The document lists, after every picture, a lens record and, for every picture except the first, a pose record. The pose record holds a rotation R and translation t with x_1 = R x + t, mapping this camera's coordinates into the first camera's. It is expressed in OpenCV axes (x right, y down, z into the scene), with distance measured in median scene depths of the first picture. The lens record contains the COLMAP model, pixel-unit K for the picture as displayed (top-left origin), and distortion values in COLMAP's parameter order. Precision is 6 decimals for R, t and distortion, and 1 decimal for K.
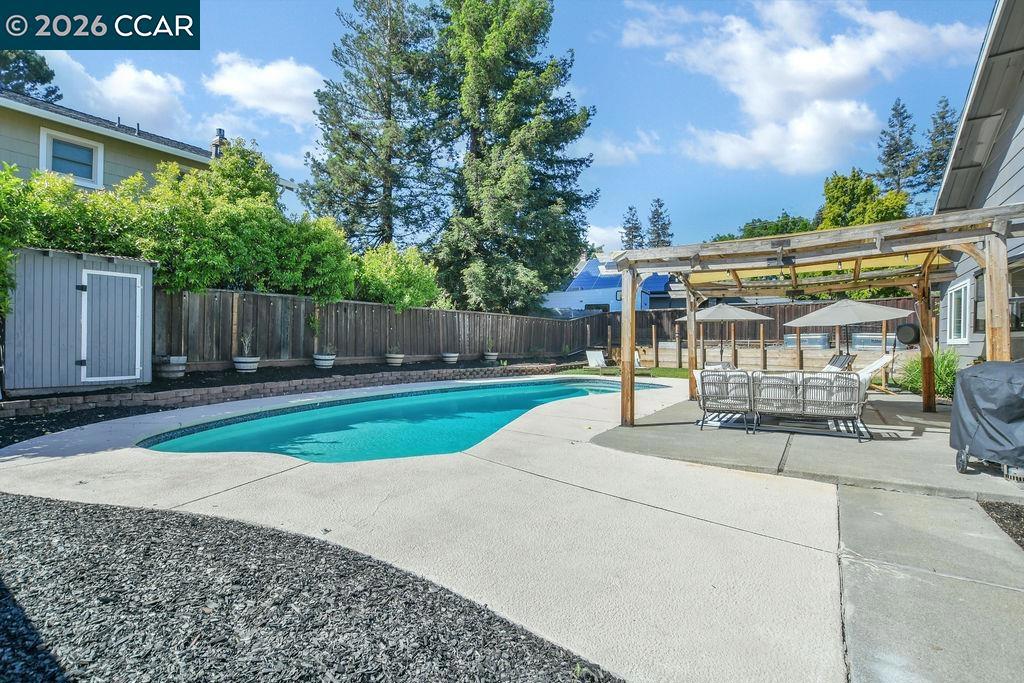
lens RADIAL K [[478.3, 0, 493.5], [0, 478.3, 343.3], [0, 0, 1]] dist [-0.019243, 0.001295]
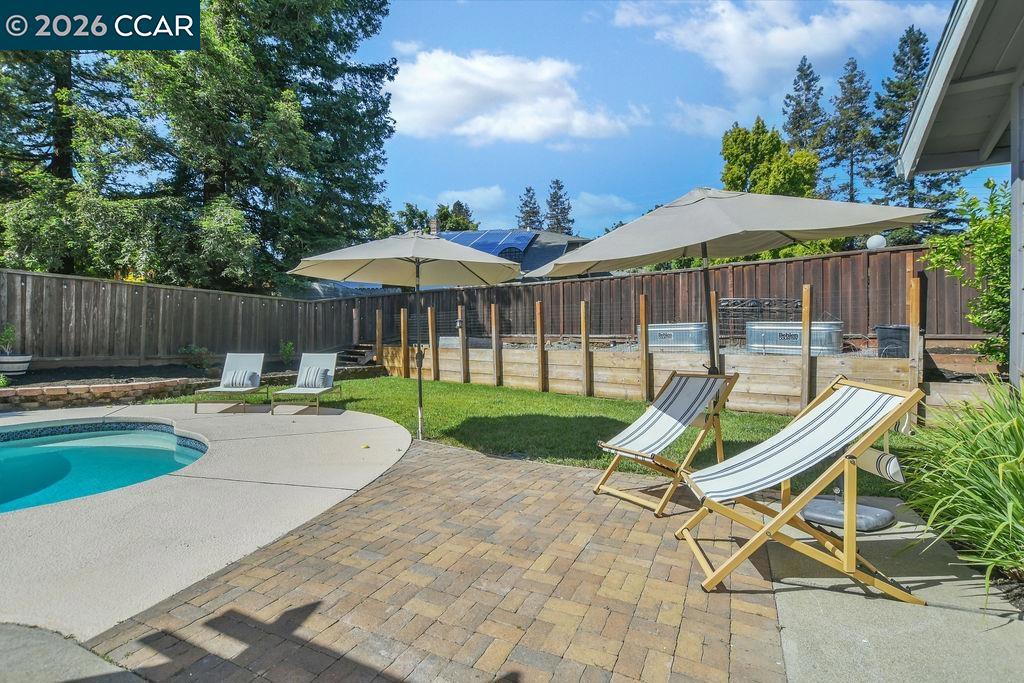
lens RADIAL K [[487.0, 0, 484.4], [0, 487.0, 339.3], [0, 0, 1]] dist [-0.031523, 0.000325]
pose [[0.991386, 0.005102, 0.130874, 0.507606], [-0.004365, 0.999973, -0.005924, 0.005381], [-0.130901, 0.005302, 0.991381, 0.646899]]
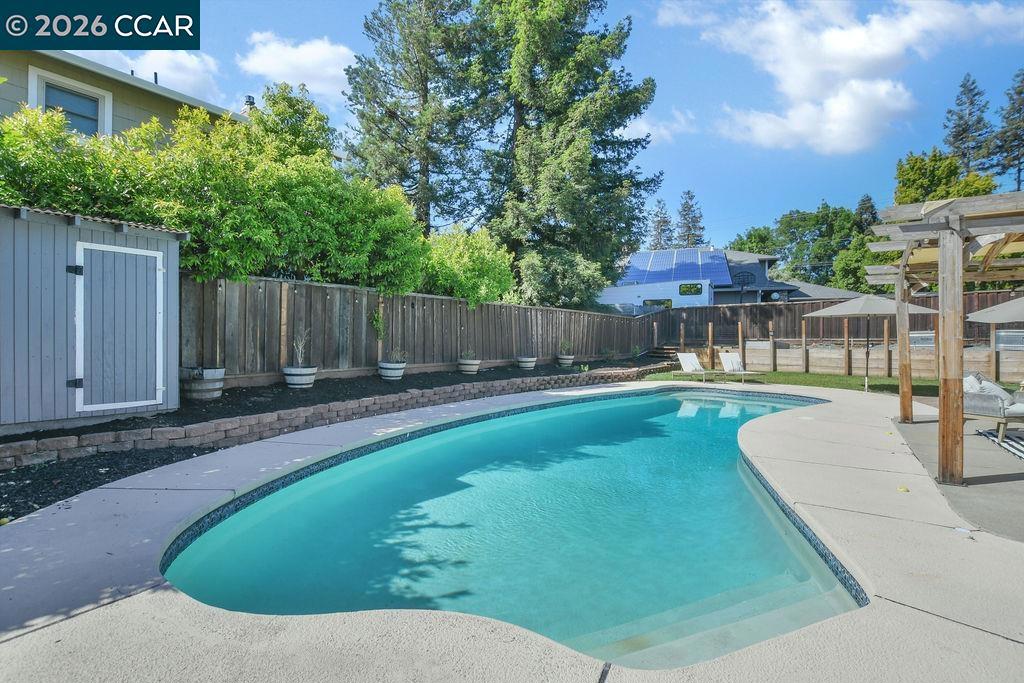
lens RADIAL K [[478.3, 0, 493.5], [0, 478.3, 343.3], [0, 0, 1]] dist [-0.019243, 0.001295]
pose [[0.999715, -0.007314, -0.022710, -0.146809], [0.007344, 0.999972, 0.001249, -0.005900], [0.022700, -0.001415, 0.999741, 0.189707]]
